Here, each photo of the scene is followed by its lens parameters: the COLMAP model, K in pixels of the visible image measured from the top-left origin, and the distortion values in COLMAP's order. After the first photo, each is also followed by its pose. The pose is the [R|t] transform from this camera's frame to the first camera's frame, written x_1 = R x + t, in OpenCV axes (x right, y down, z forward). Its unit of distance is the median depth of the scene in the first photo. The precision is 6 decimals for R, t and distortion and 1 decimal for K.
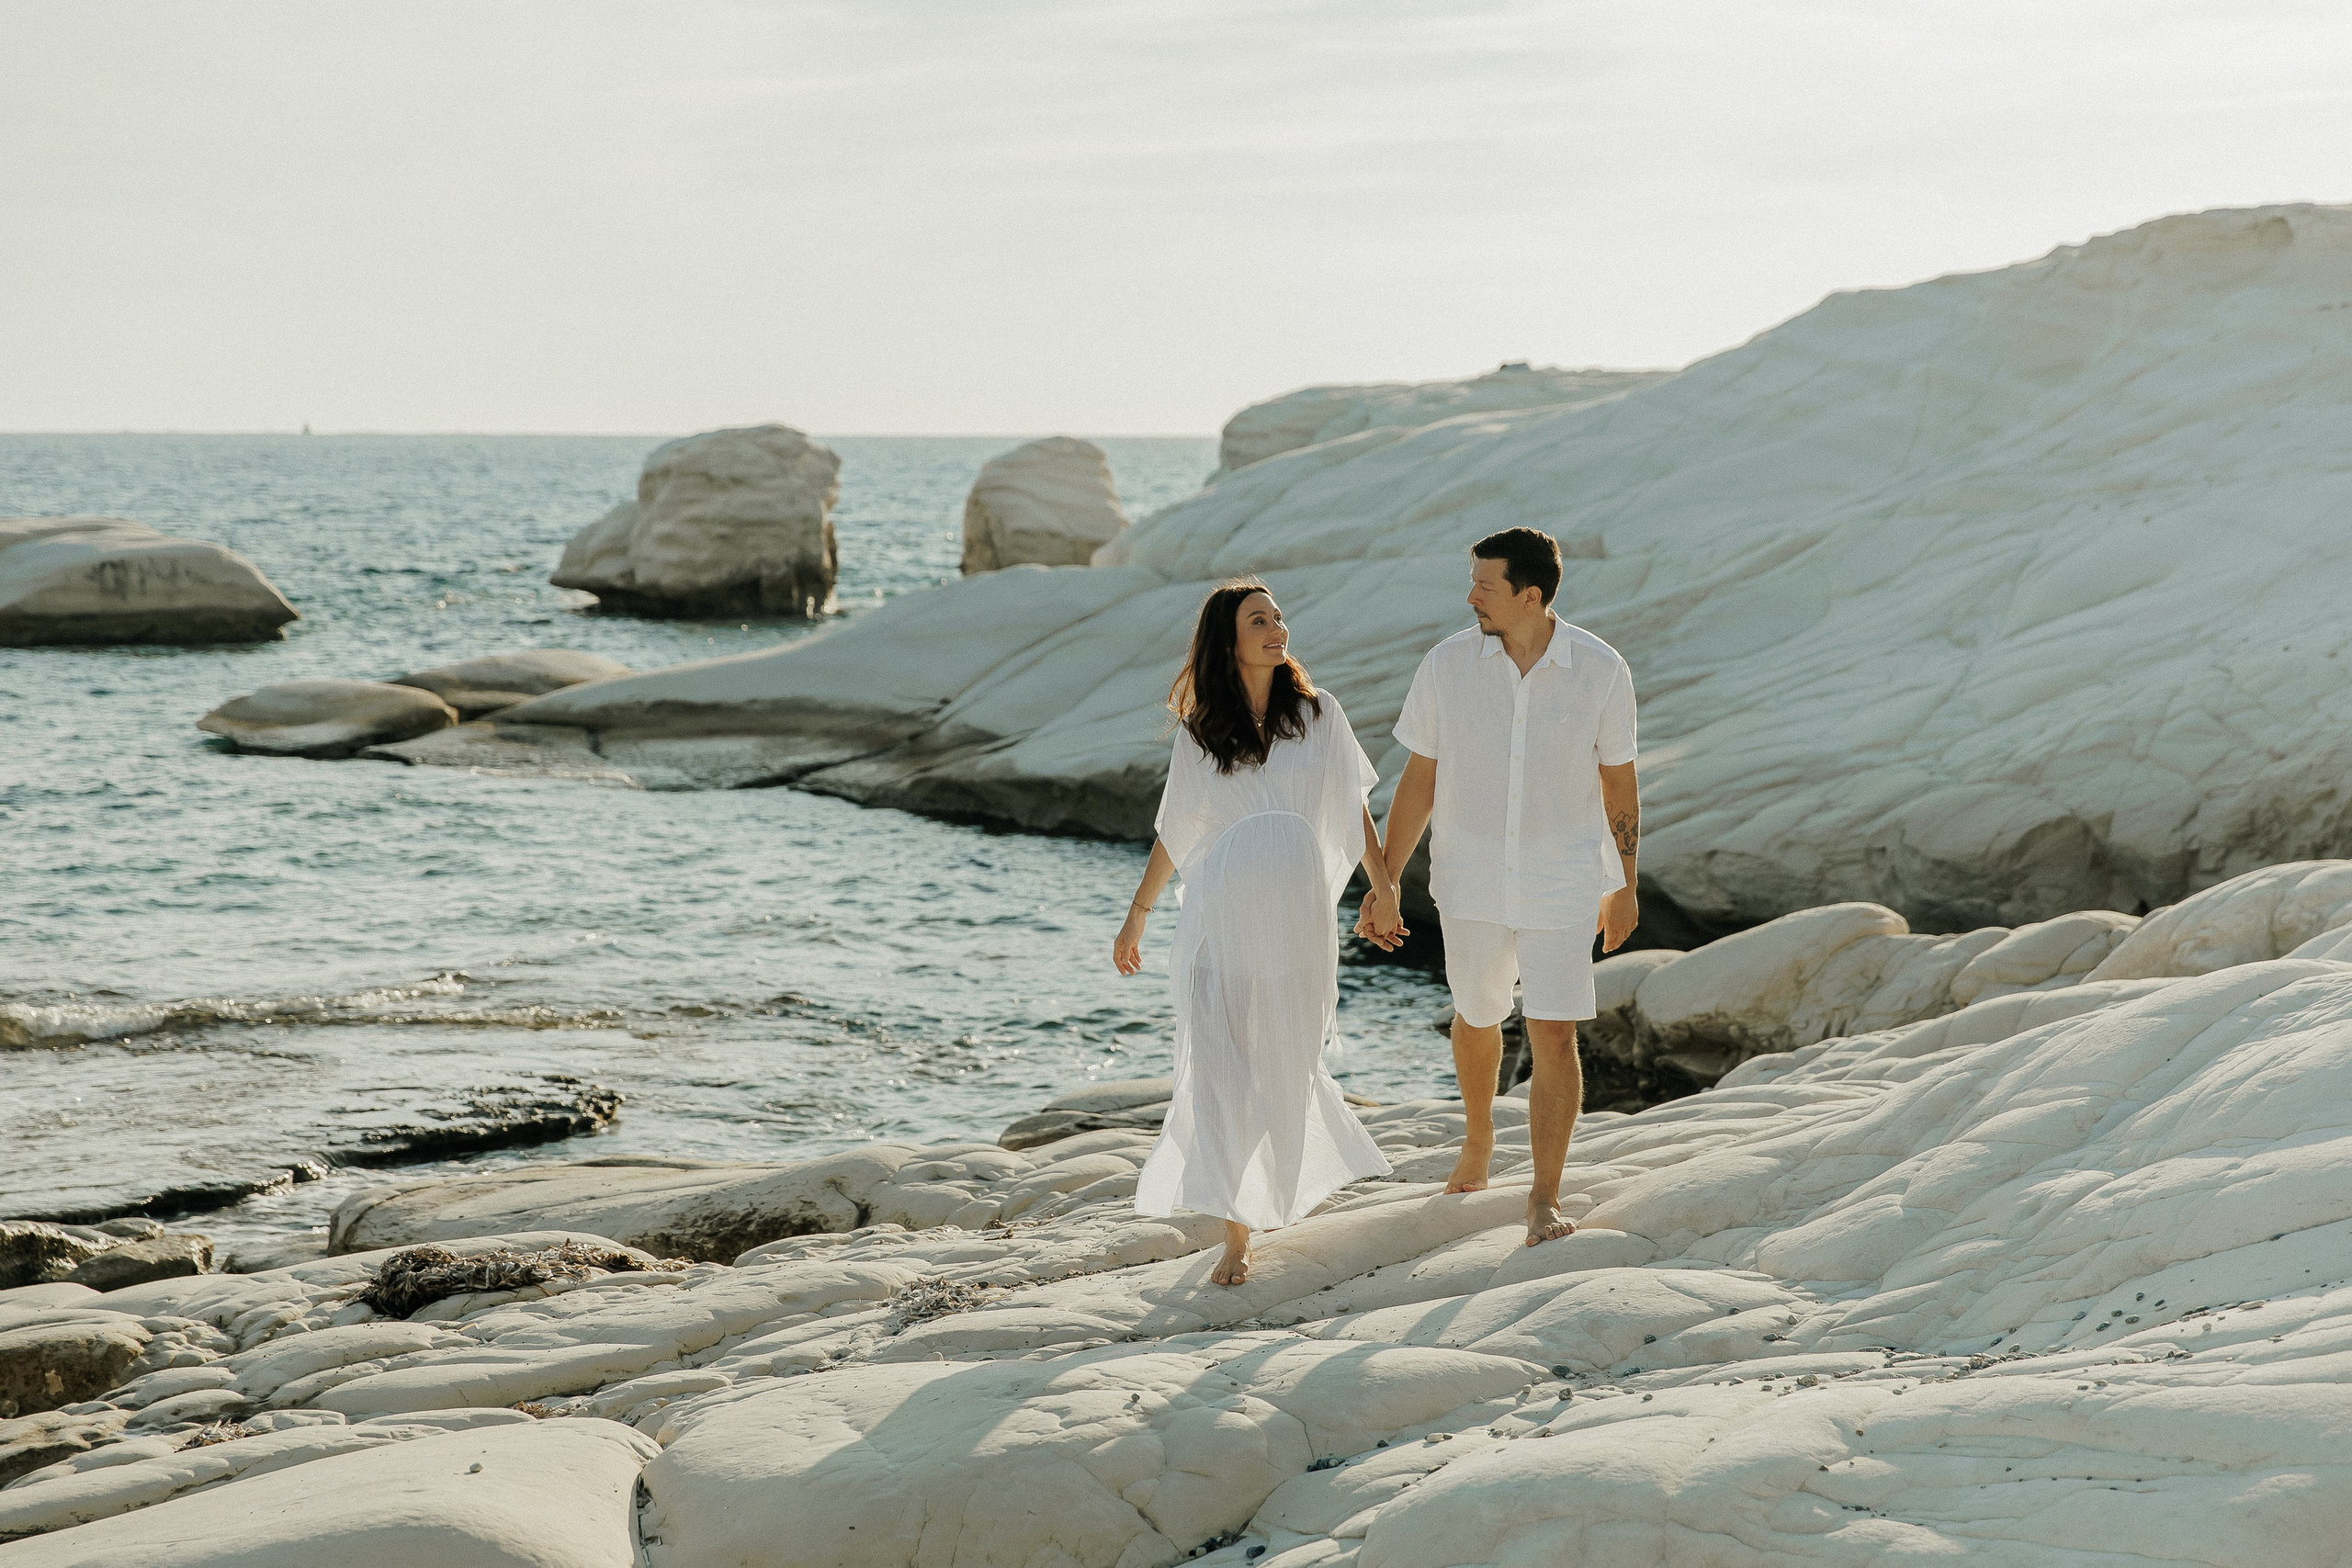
lens RADIAL K [[4599.9, 0, 1176.0], [0, 4599.9, 784.0], [0, 0, 1]] dist [-0.027811, 0.238671]
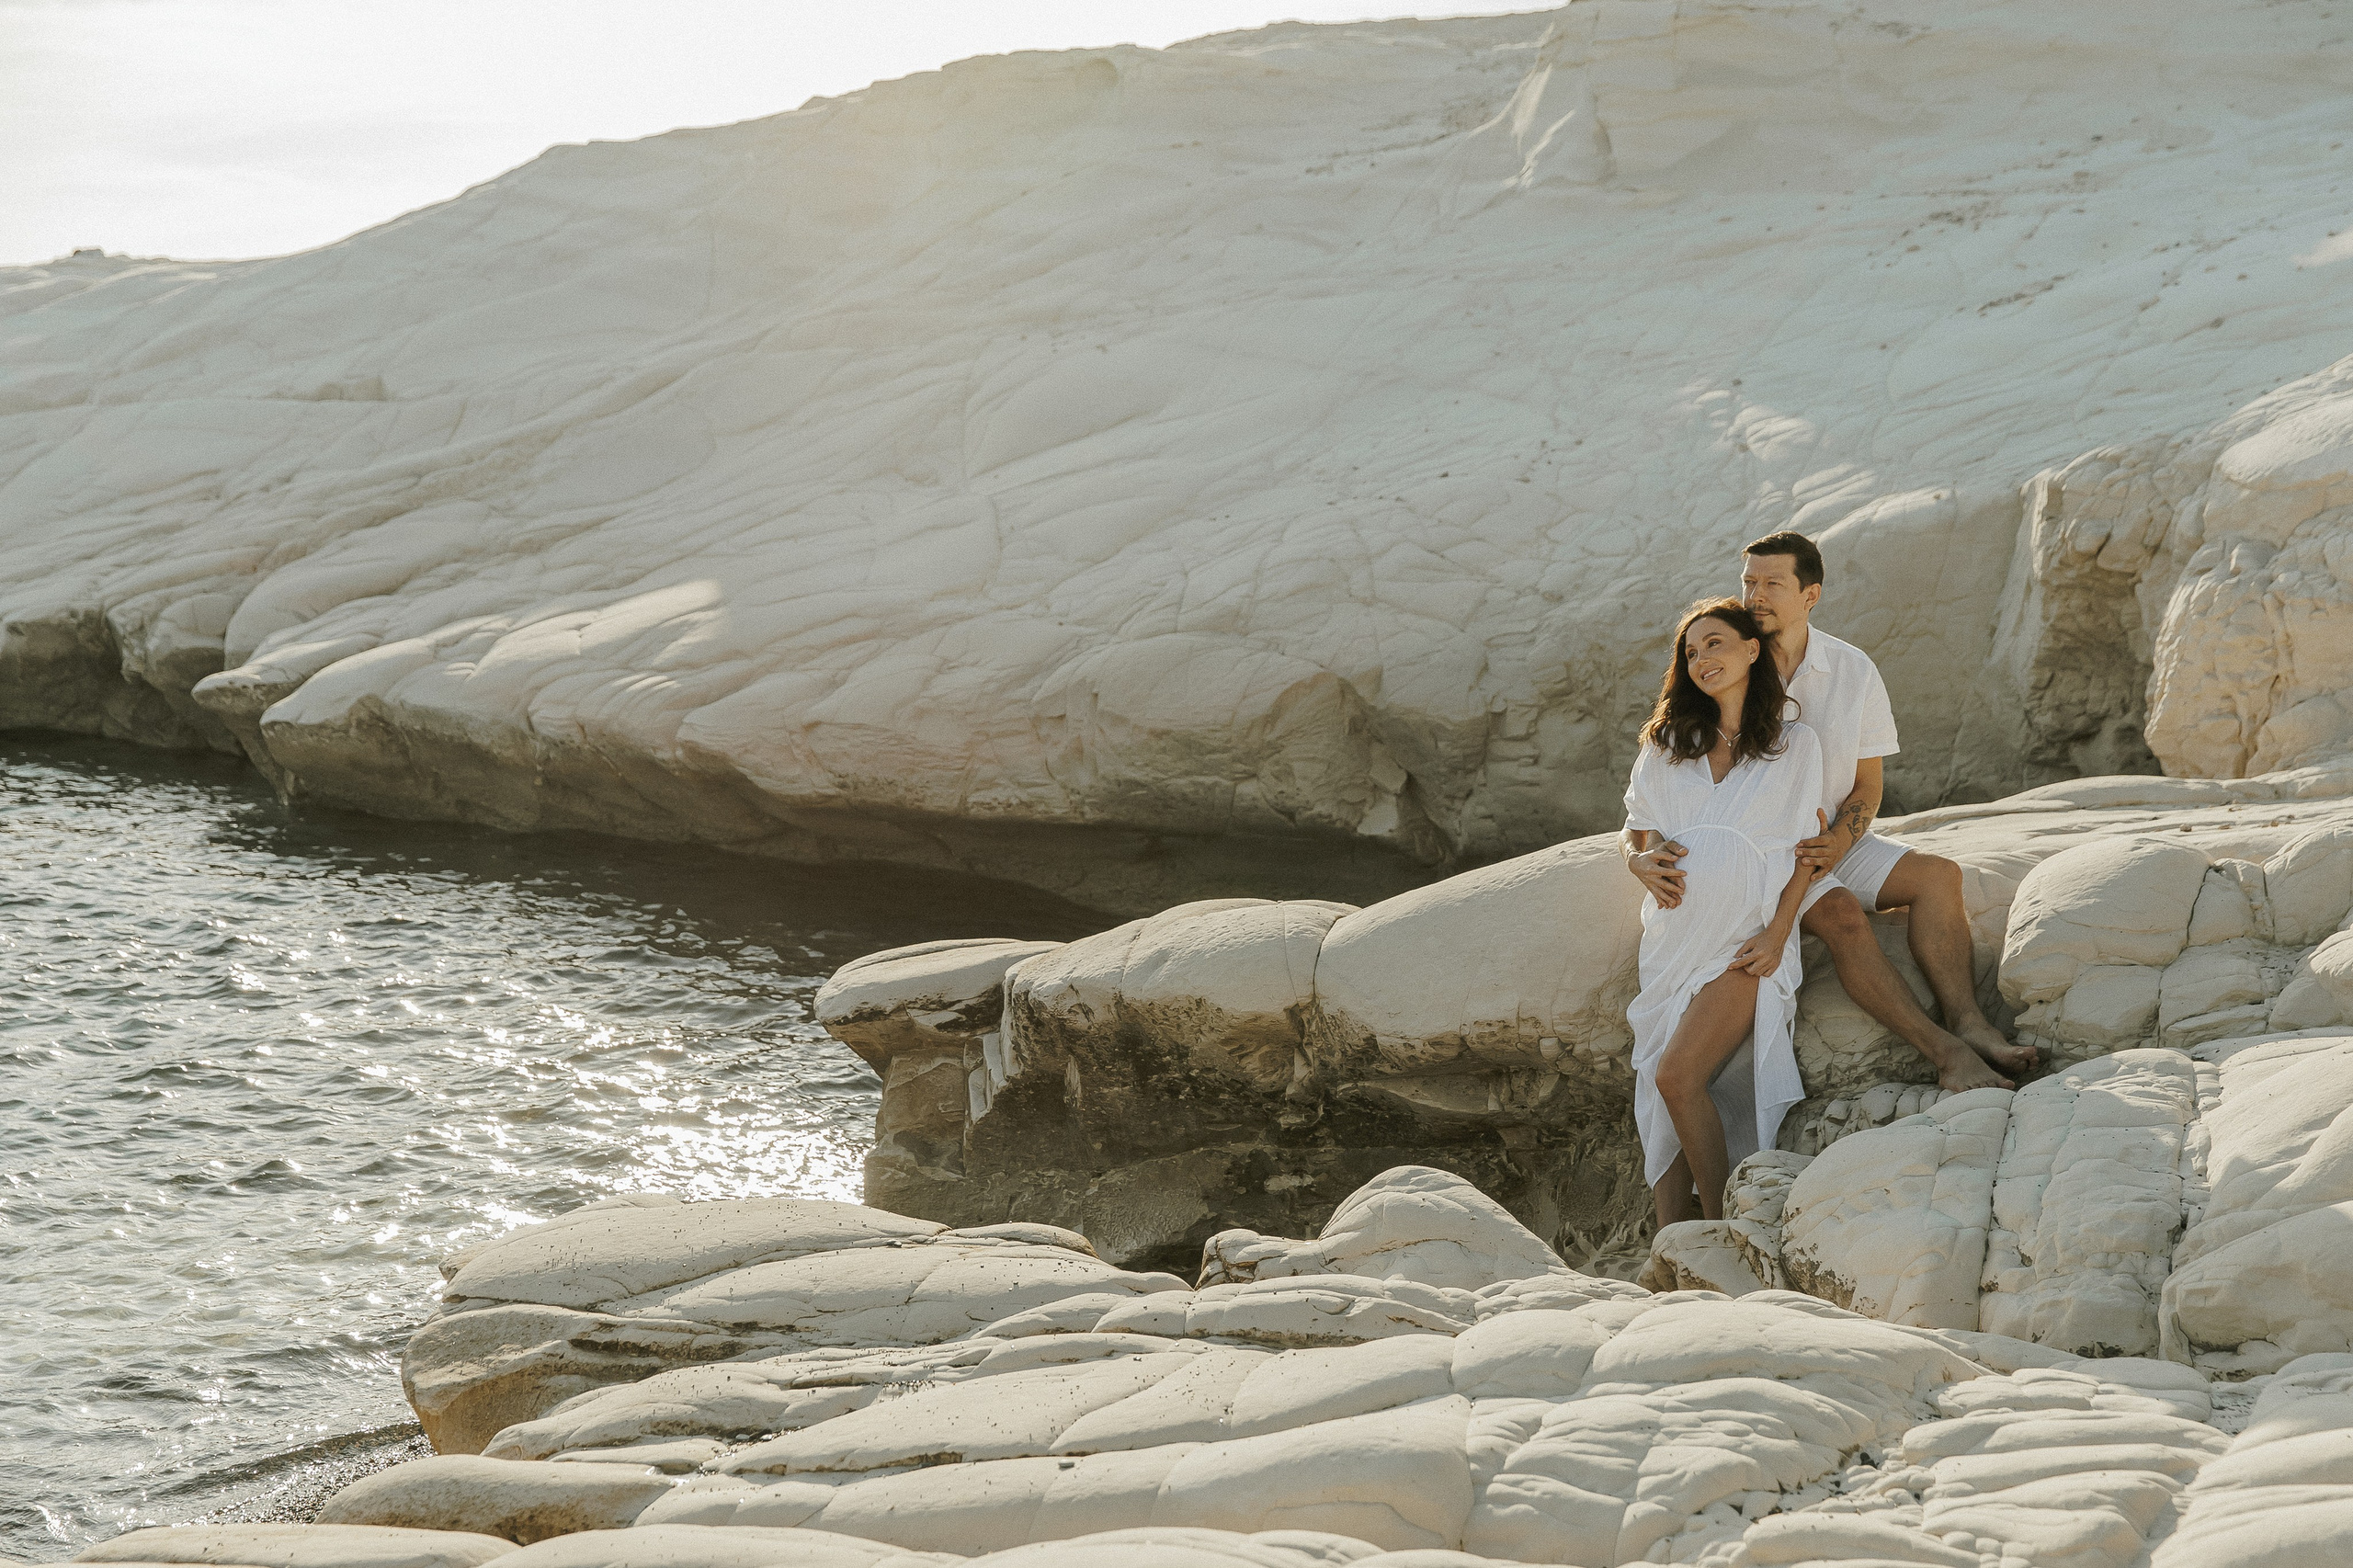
lens RADIAL K [[3455.5, 0, 1176.5], [0, 3455.5, 784.0], [0, 0, 1]] dist [0.025801, -0.112720]
pose [[0.912077, -0.032485, 0.408730, -0.077253], [0.014951, 0.998829, 0.046022, -0.001823], [-0.409746, -0.035864, 0.911494, 0.433935]]
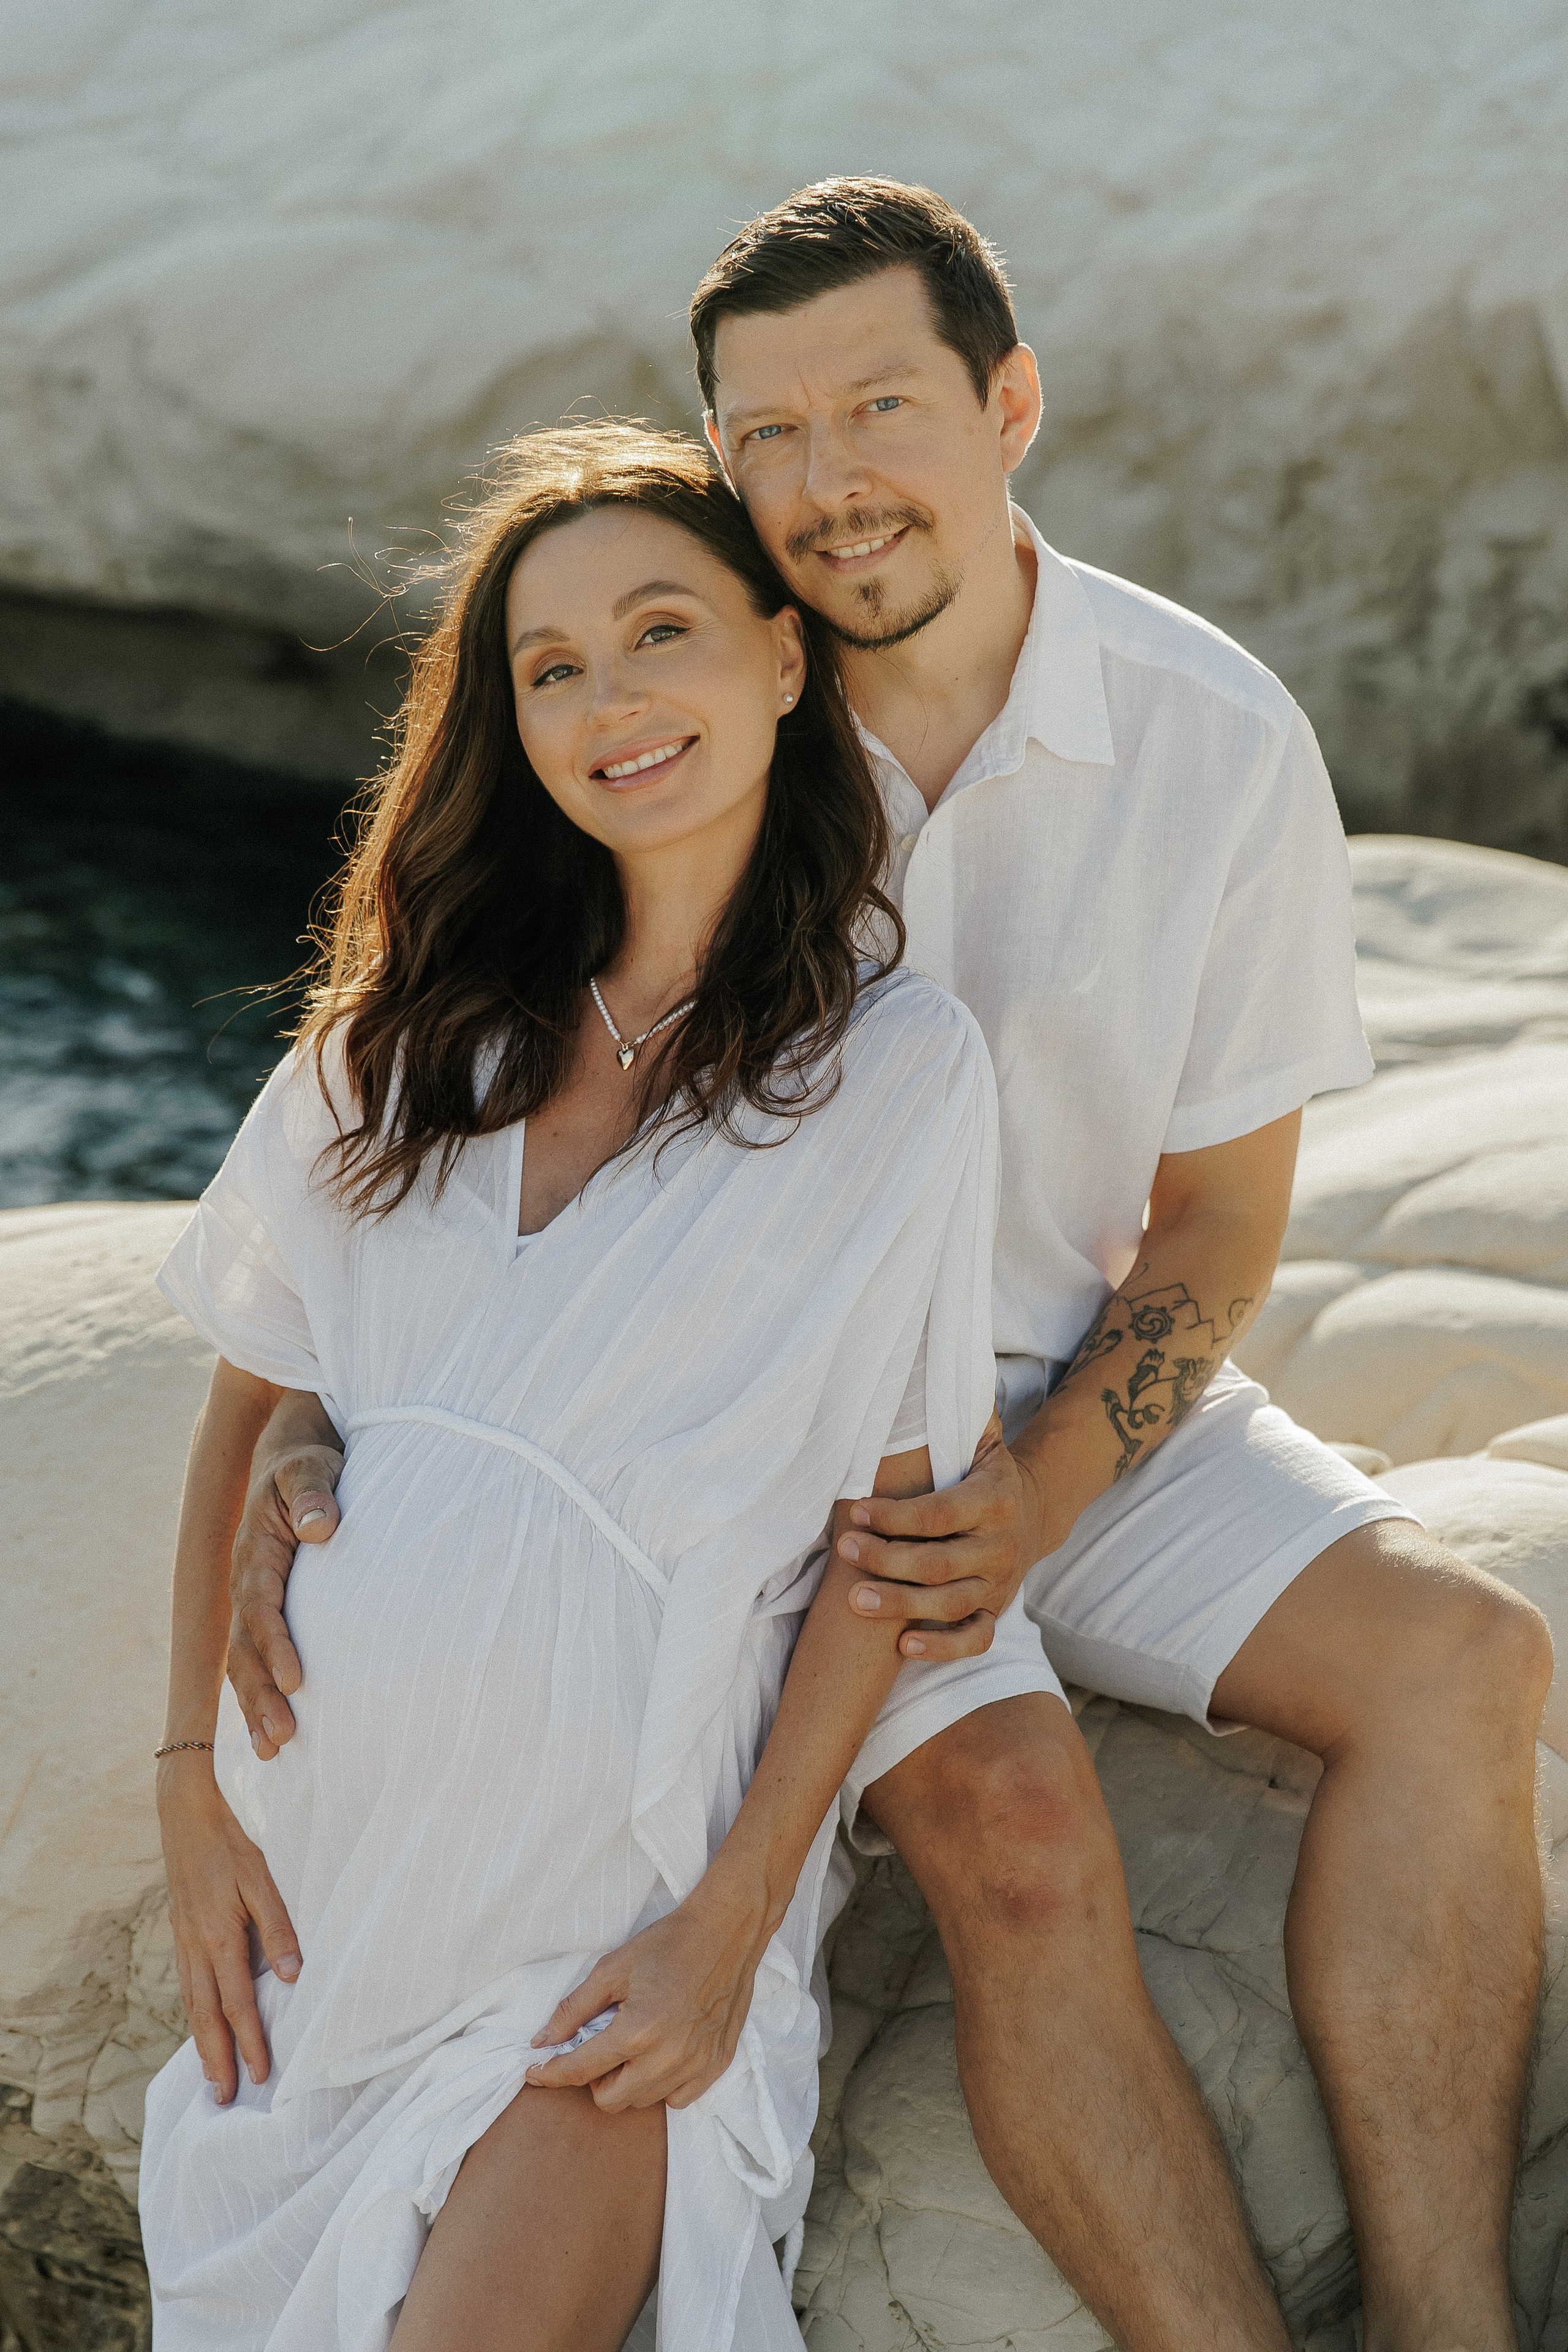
lens RADIAL K [[4588.9, 0, 775.0], [0, 4588.9, 1432.9], [0, 0, 1]] dist [0.018289, -0.260182]
pose [[0.931520, -0.045579, 0.360823, 0.064396], [-0.059384, 0.959740, 0.274541, -0.010127], [-0.358809, -0.277167, 0.891310, 0.608067]]
